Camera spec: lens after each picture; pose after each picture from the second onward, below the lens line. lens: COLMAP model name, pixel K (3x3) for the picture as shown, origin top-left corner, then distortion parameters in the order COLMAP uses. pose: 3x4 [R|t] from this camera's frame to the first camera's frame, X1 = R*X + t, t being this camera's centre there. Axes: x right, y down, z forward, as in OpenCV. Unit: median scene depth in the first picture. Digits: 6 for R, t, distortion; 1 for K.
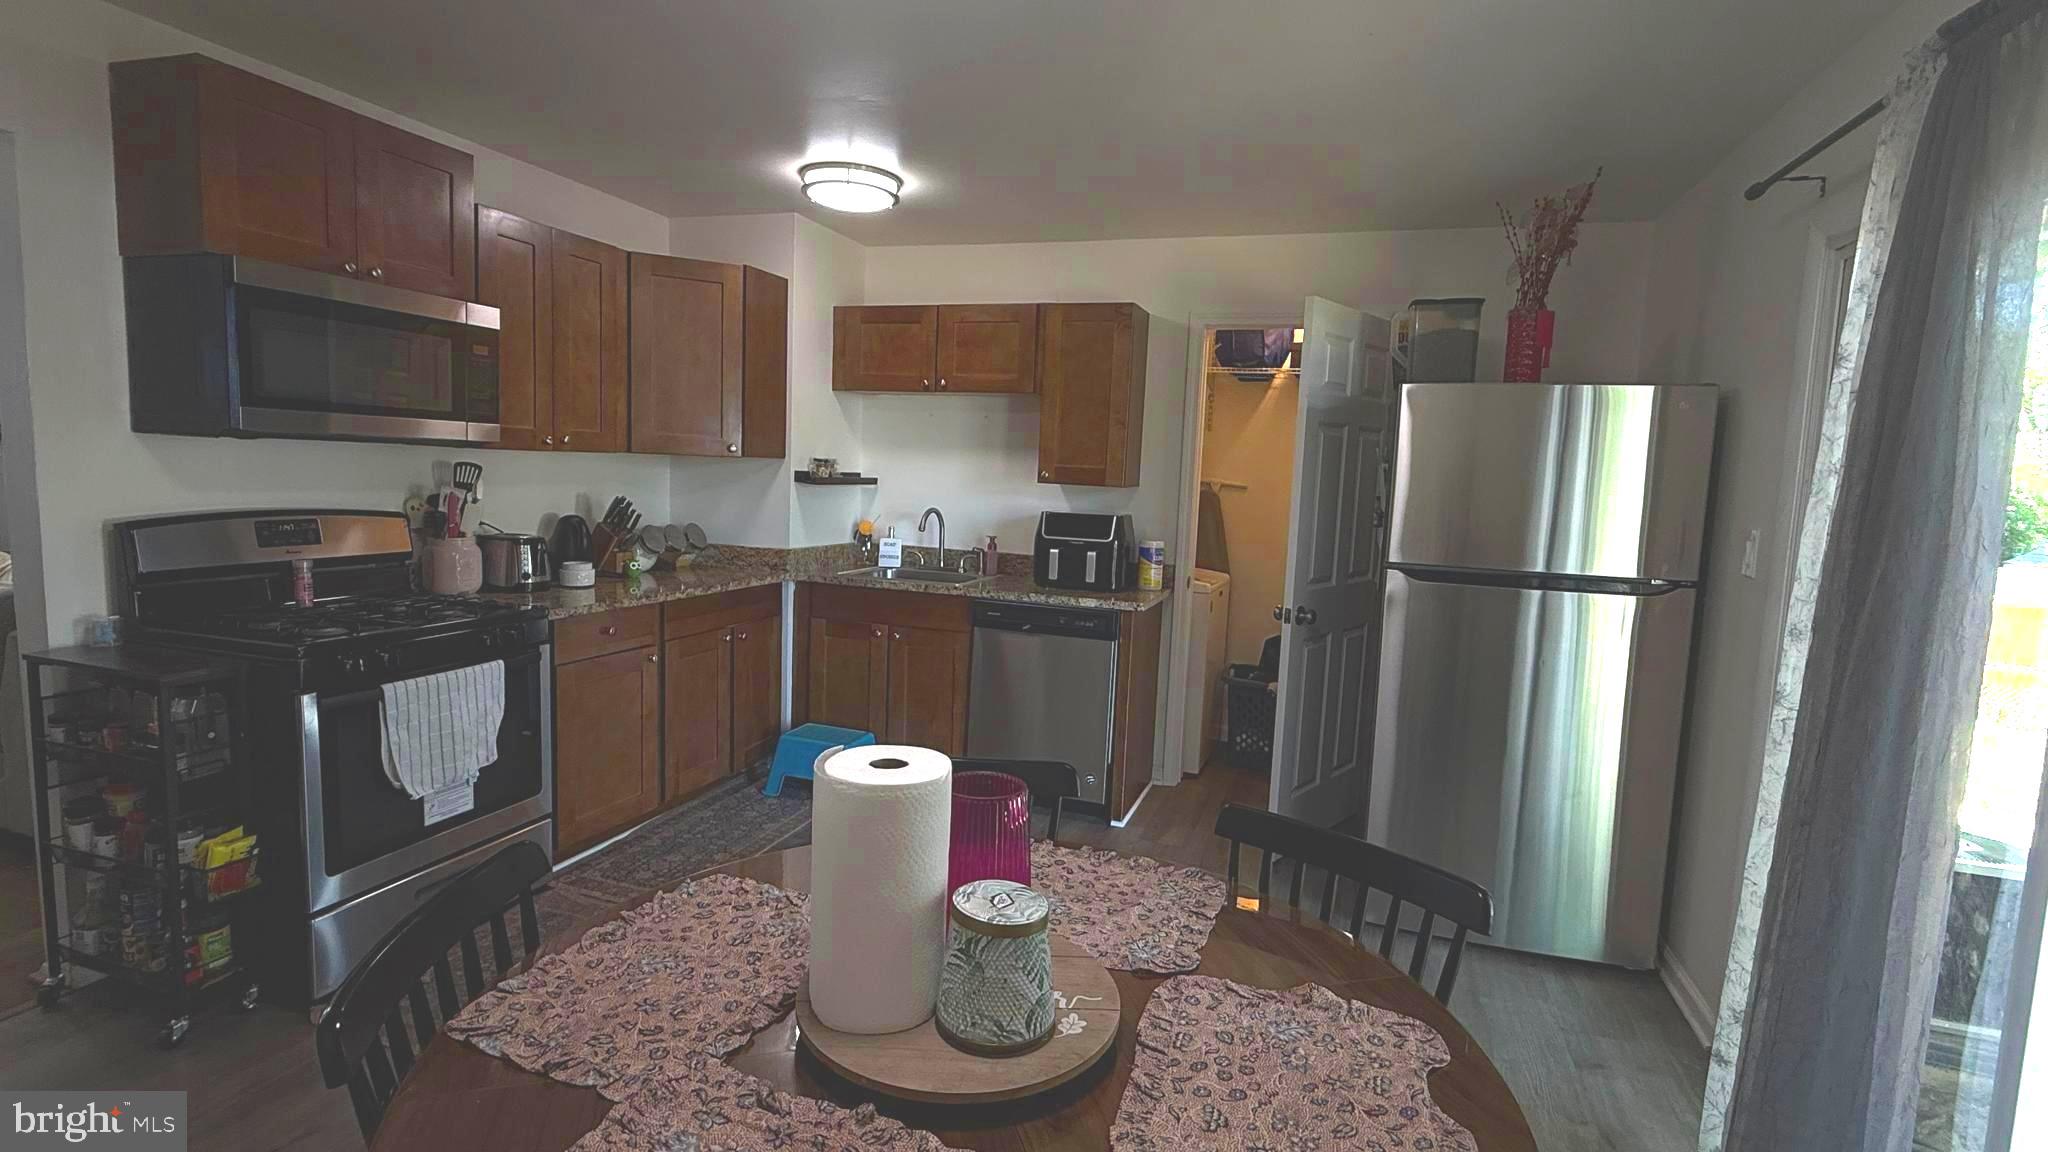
lens RADIAL K [[966.6, 0, 1009.0], [0, 966.6, 571.6], [0, 0, 1]] dist [-0.000450, 0.000052]
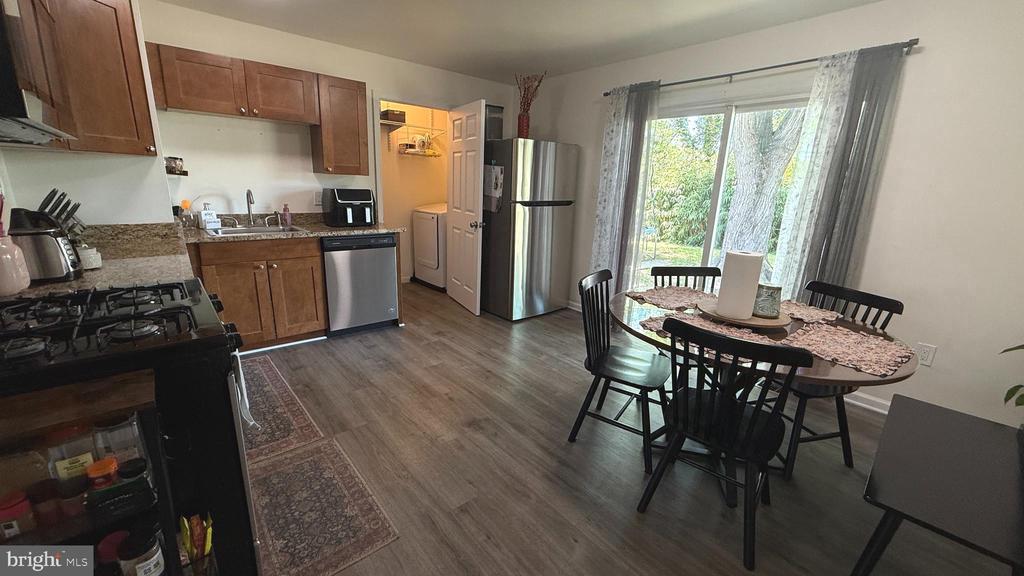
lens RADIAL K [[407.1, 0, 510.1], [0, 407.1, 280.6], [0, 0, 1]] dist [0.000092, 0.000665]
pose [[0.509926, -0.226772, 0.829789, -0.508685], [0.079690, 0.972931, 0.216920, -0.031632], [-0.856519, -0.044488, 0.514194, 0.263794]]
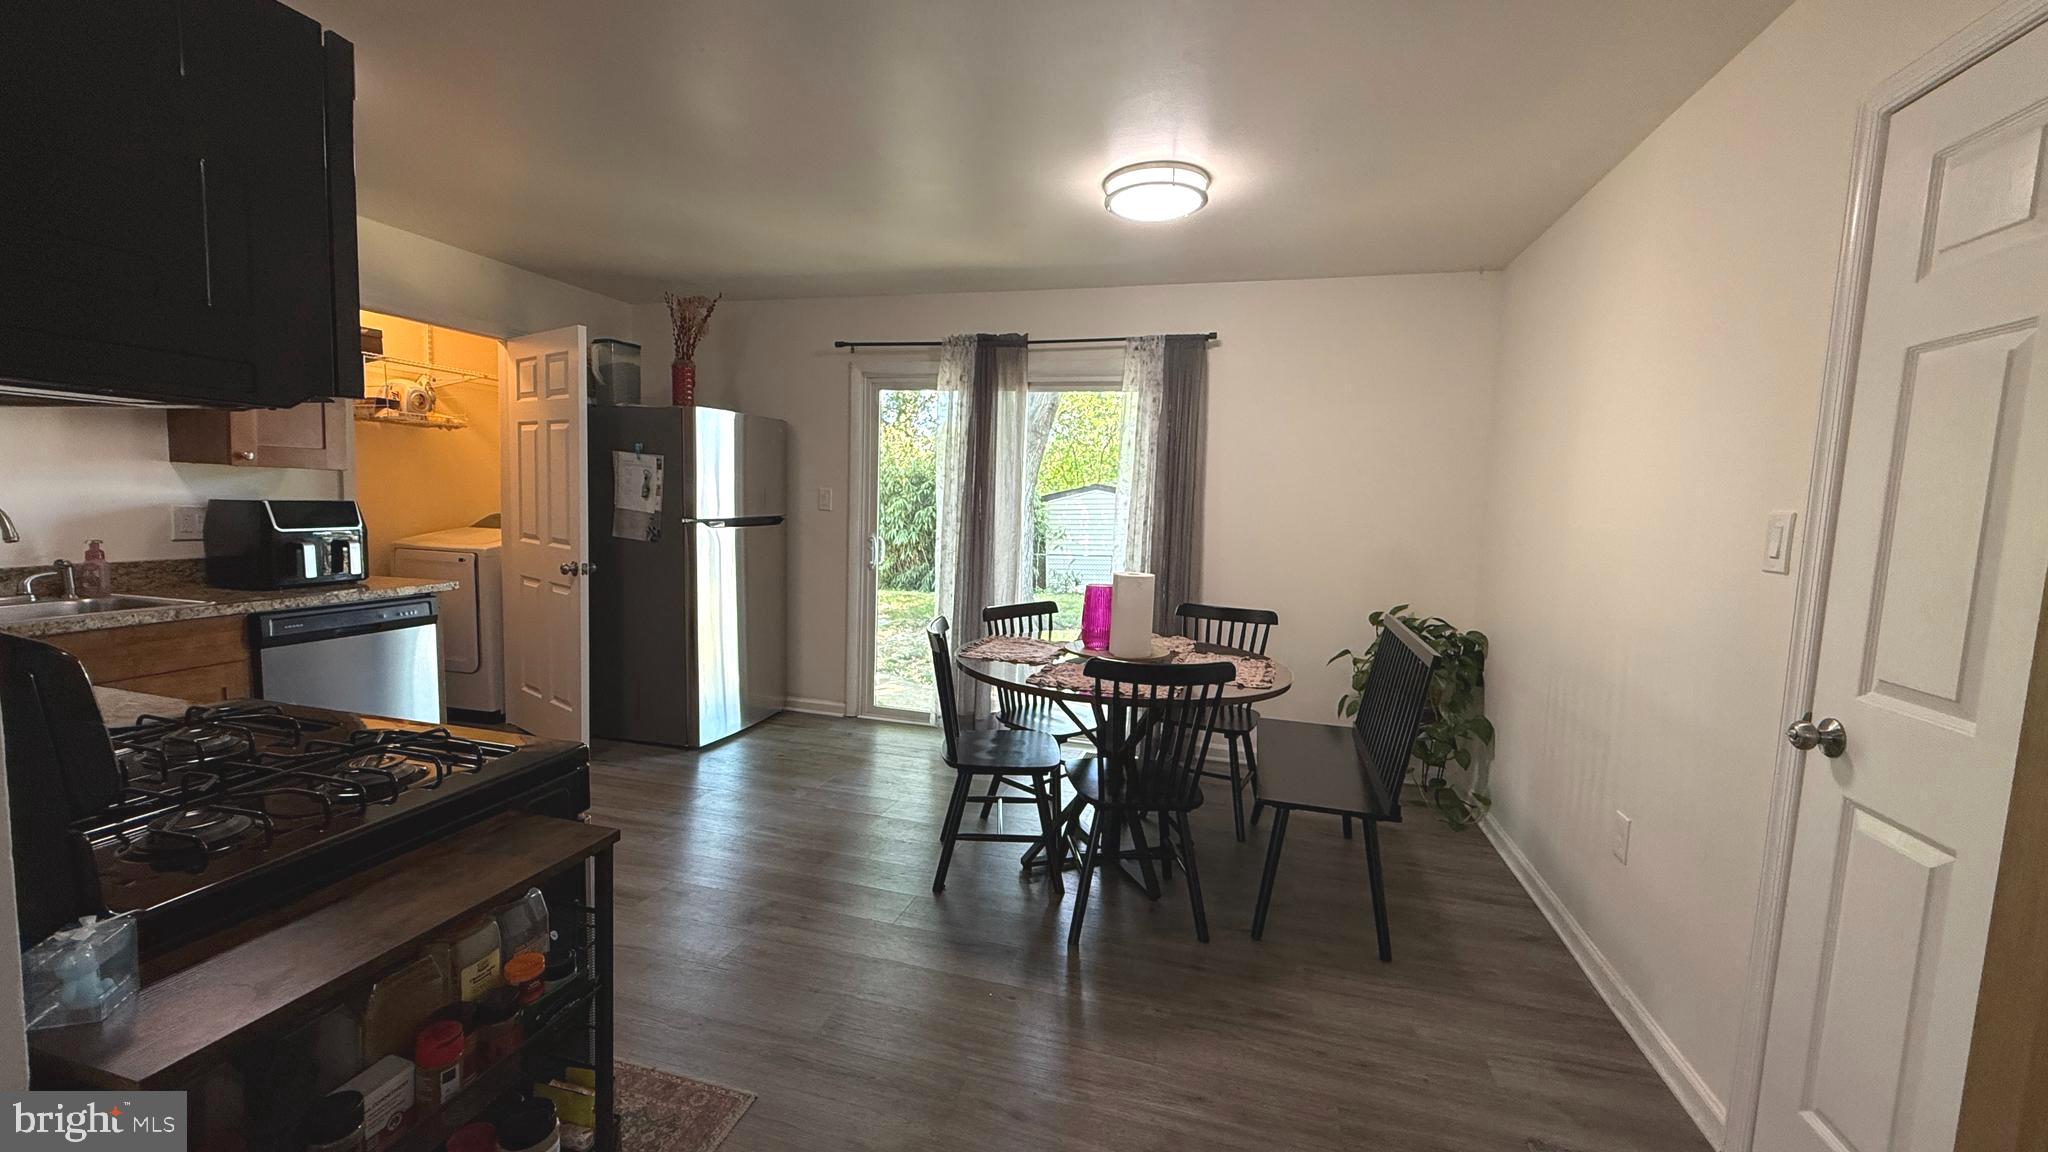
lens RADIAL K [[814.1, 0, 1011.4], [0, 814.1, 564.8], [0, 0, 1]] dist [0.000092, 0.000665]
pose [[-0.055131, -0.129165, 0.990089, -0.700005], [0.073279, 0.988400, 0.133025, -0.053634], [-0.995787, 0.079886, -0.045026, 0.396715]]
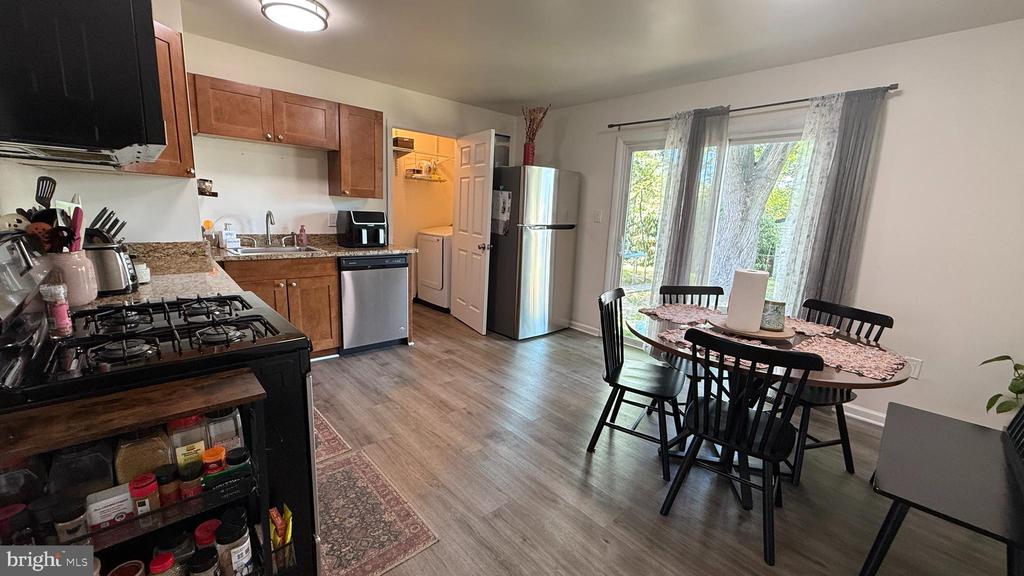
lens RADIAL K [[407.1, 0, 509.9], [0, 407.1, 281.6], [0, 0, 1]] dist [0.000092, 0.000665]
pose [[0.483873, -0.177115, 0.857028, -0.561690], [0.070556, 0.984013, 0.163522, -0.032315], [-0.872289, -0.018656, 0.488634, 0.287623]]
